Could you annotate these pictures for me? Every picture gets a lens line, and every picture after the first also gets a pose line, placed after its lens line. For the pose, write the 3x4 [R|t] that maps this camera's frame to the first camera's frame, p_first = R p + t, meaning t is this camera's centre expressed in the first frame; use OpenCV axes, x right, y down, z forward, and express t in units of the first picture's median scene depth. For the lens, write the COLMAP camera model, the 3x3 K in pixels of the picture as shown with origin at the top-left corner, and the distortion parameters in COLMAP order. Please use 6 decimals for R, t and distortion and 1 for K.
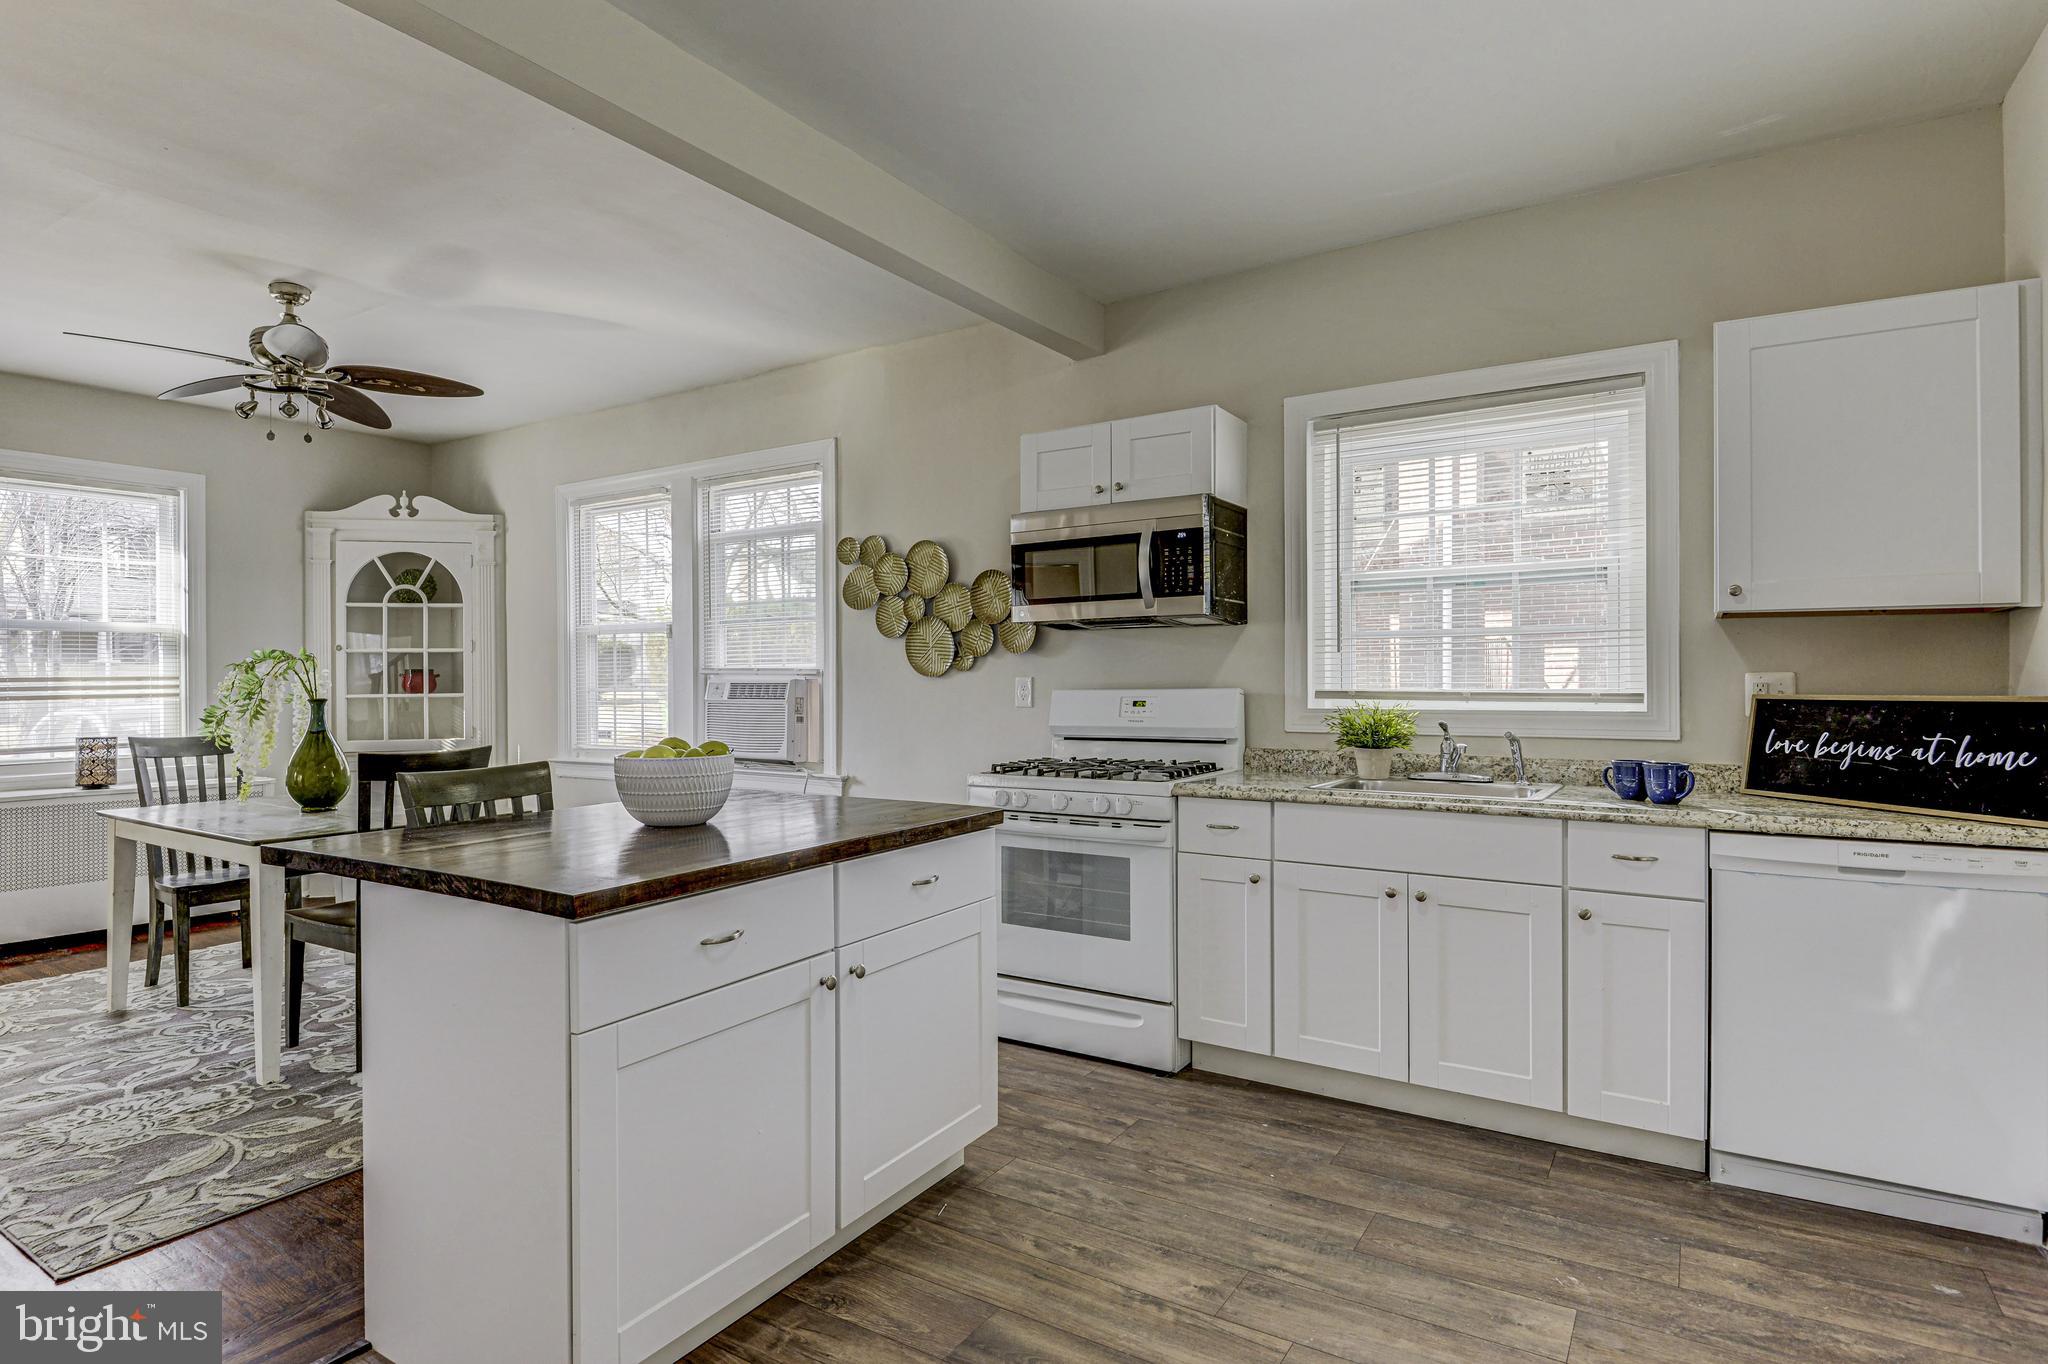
lens RADIAL K [[1072.7, 0, 1001.8], [0, 1072.7, 678.2], [0, 0, 1]] dist [-0.001453, -0.013044]
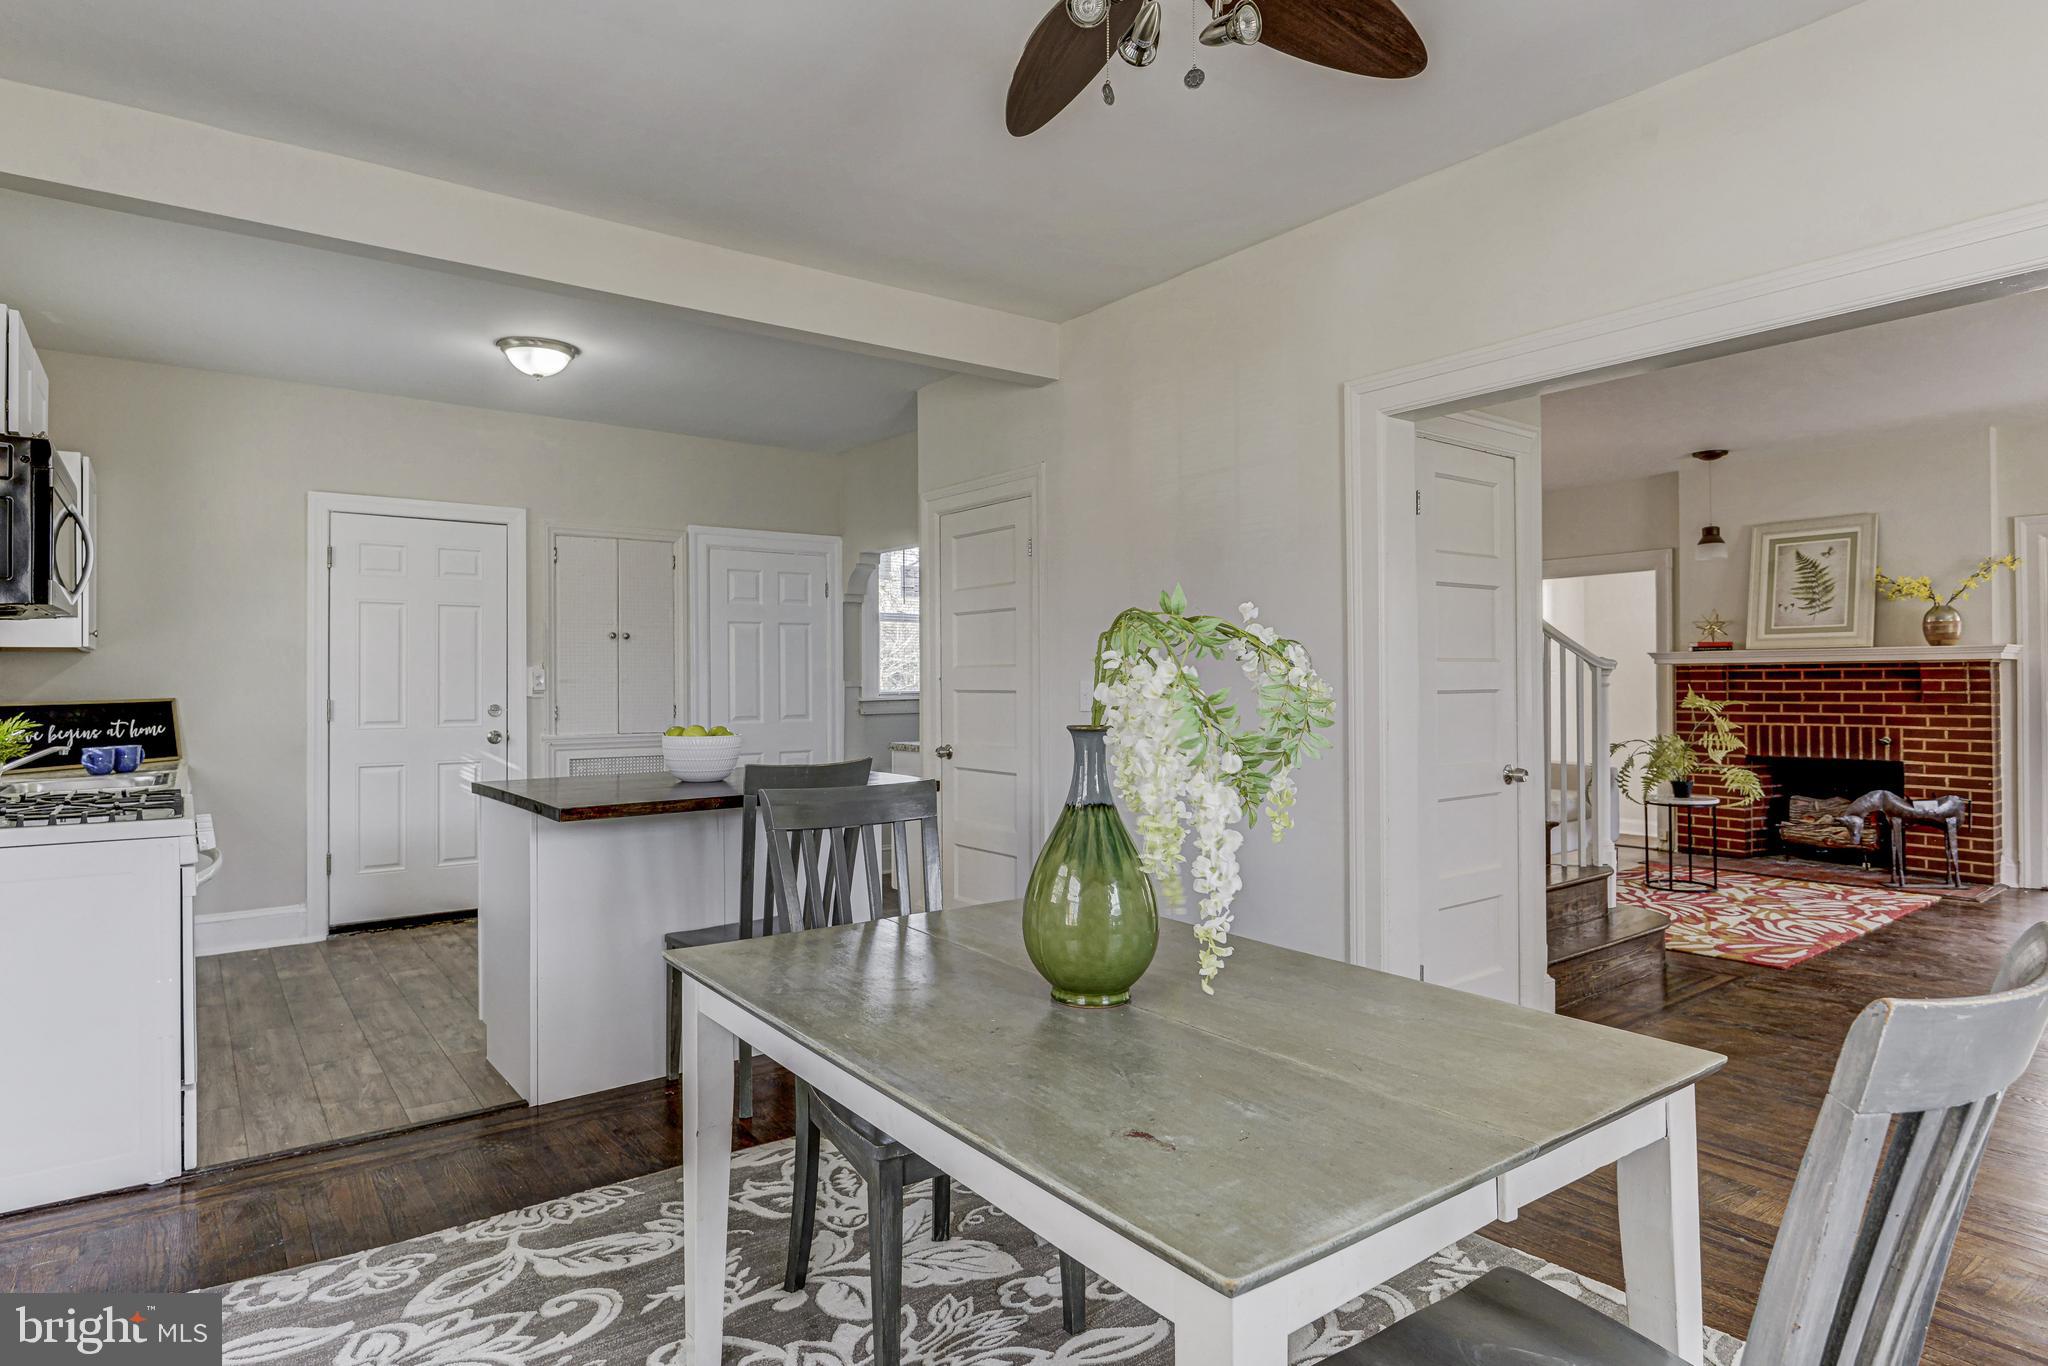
lens RADIAL K [[1111.8, 0, 1006.4], [0, 1111.8, 668.0], [0, 0, 1]] dist [0.005909, -0.015708]
pose [[-0.939151, 0.014811, 0.343186, -0.811038], [0.011373, 0.999863, -0.012027, 0.001548], [-0.343317, -0.007392, -0.939190, 1.514846]]
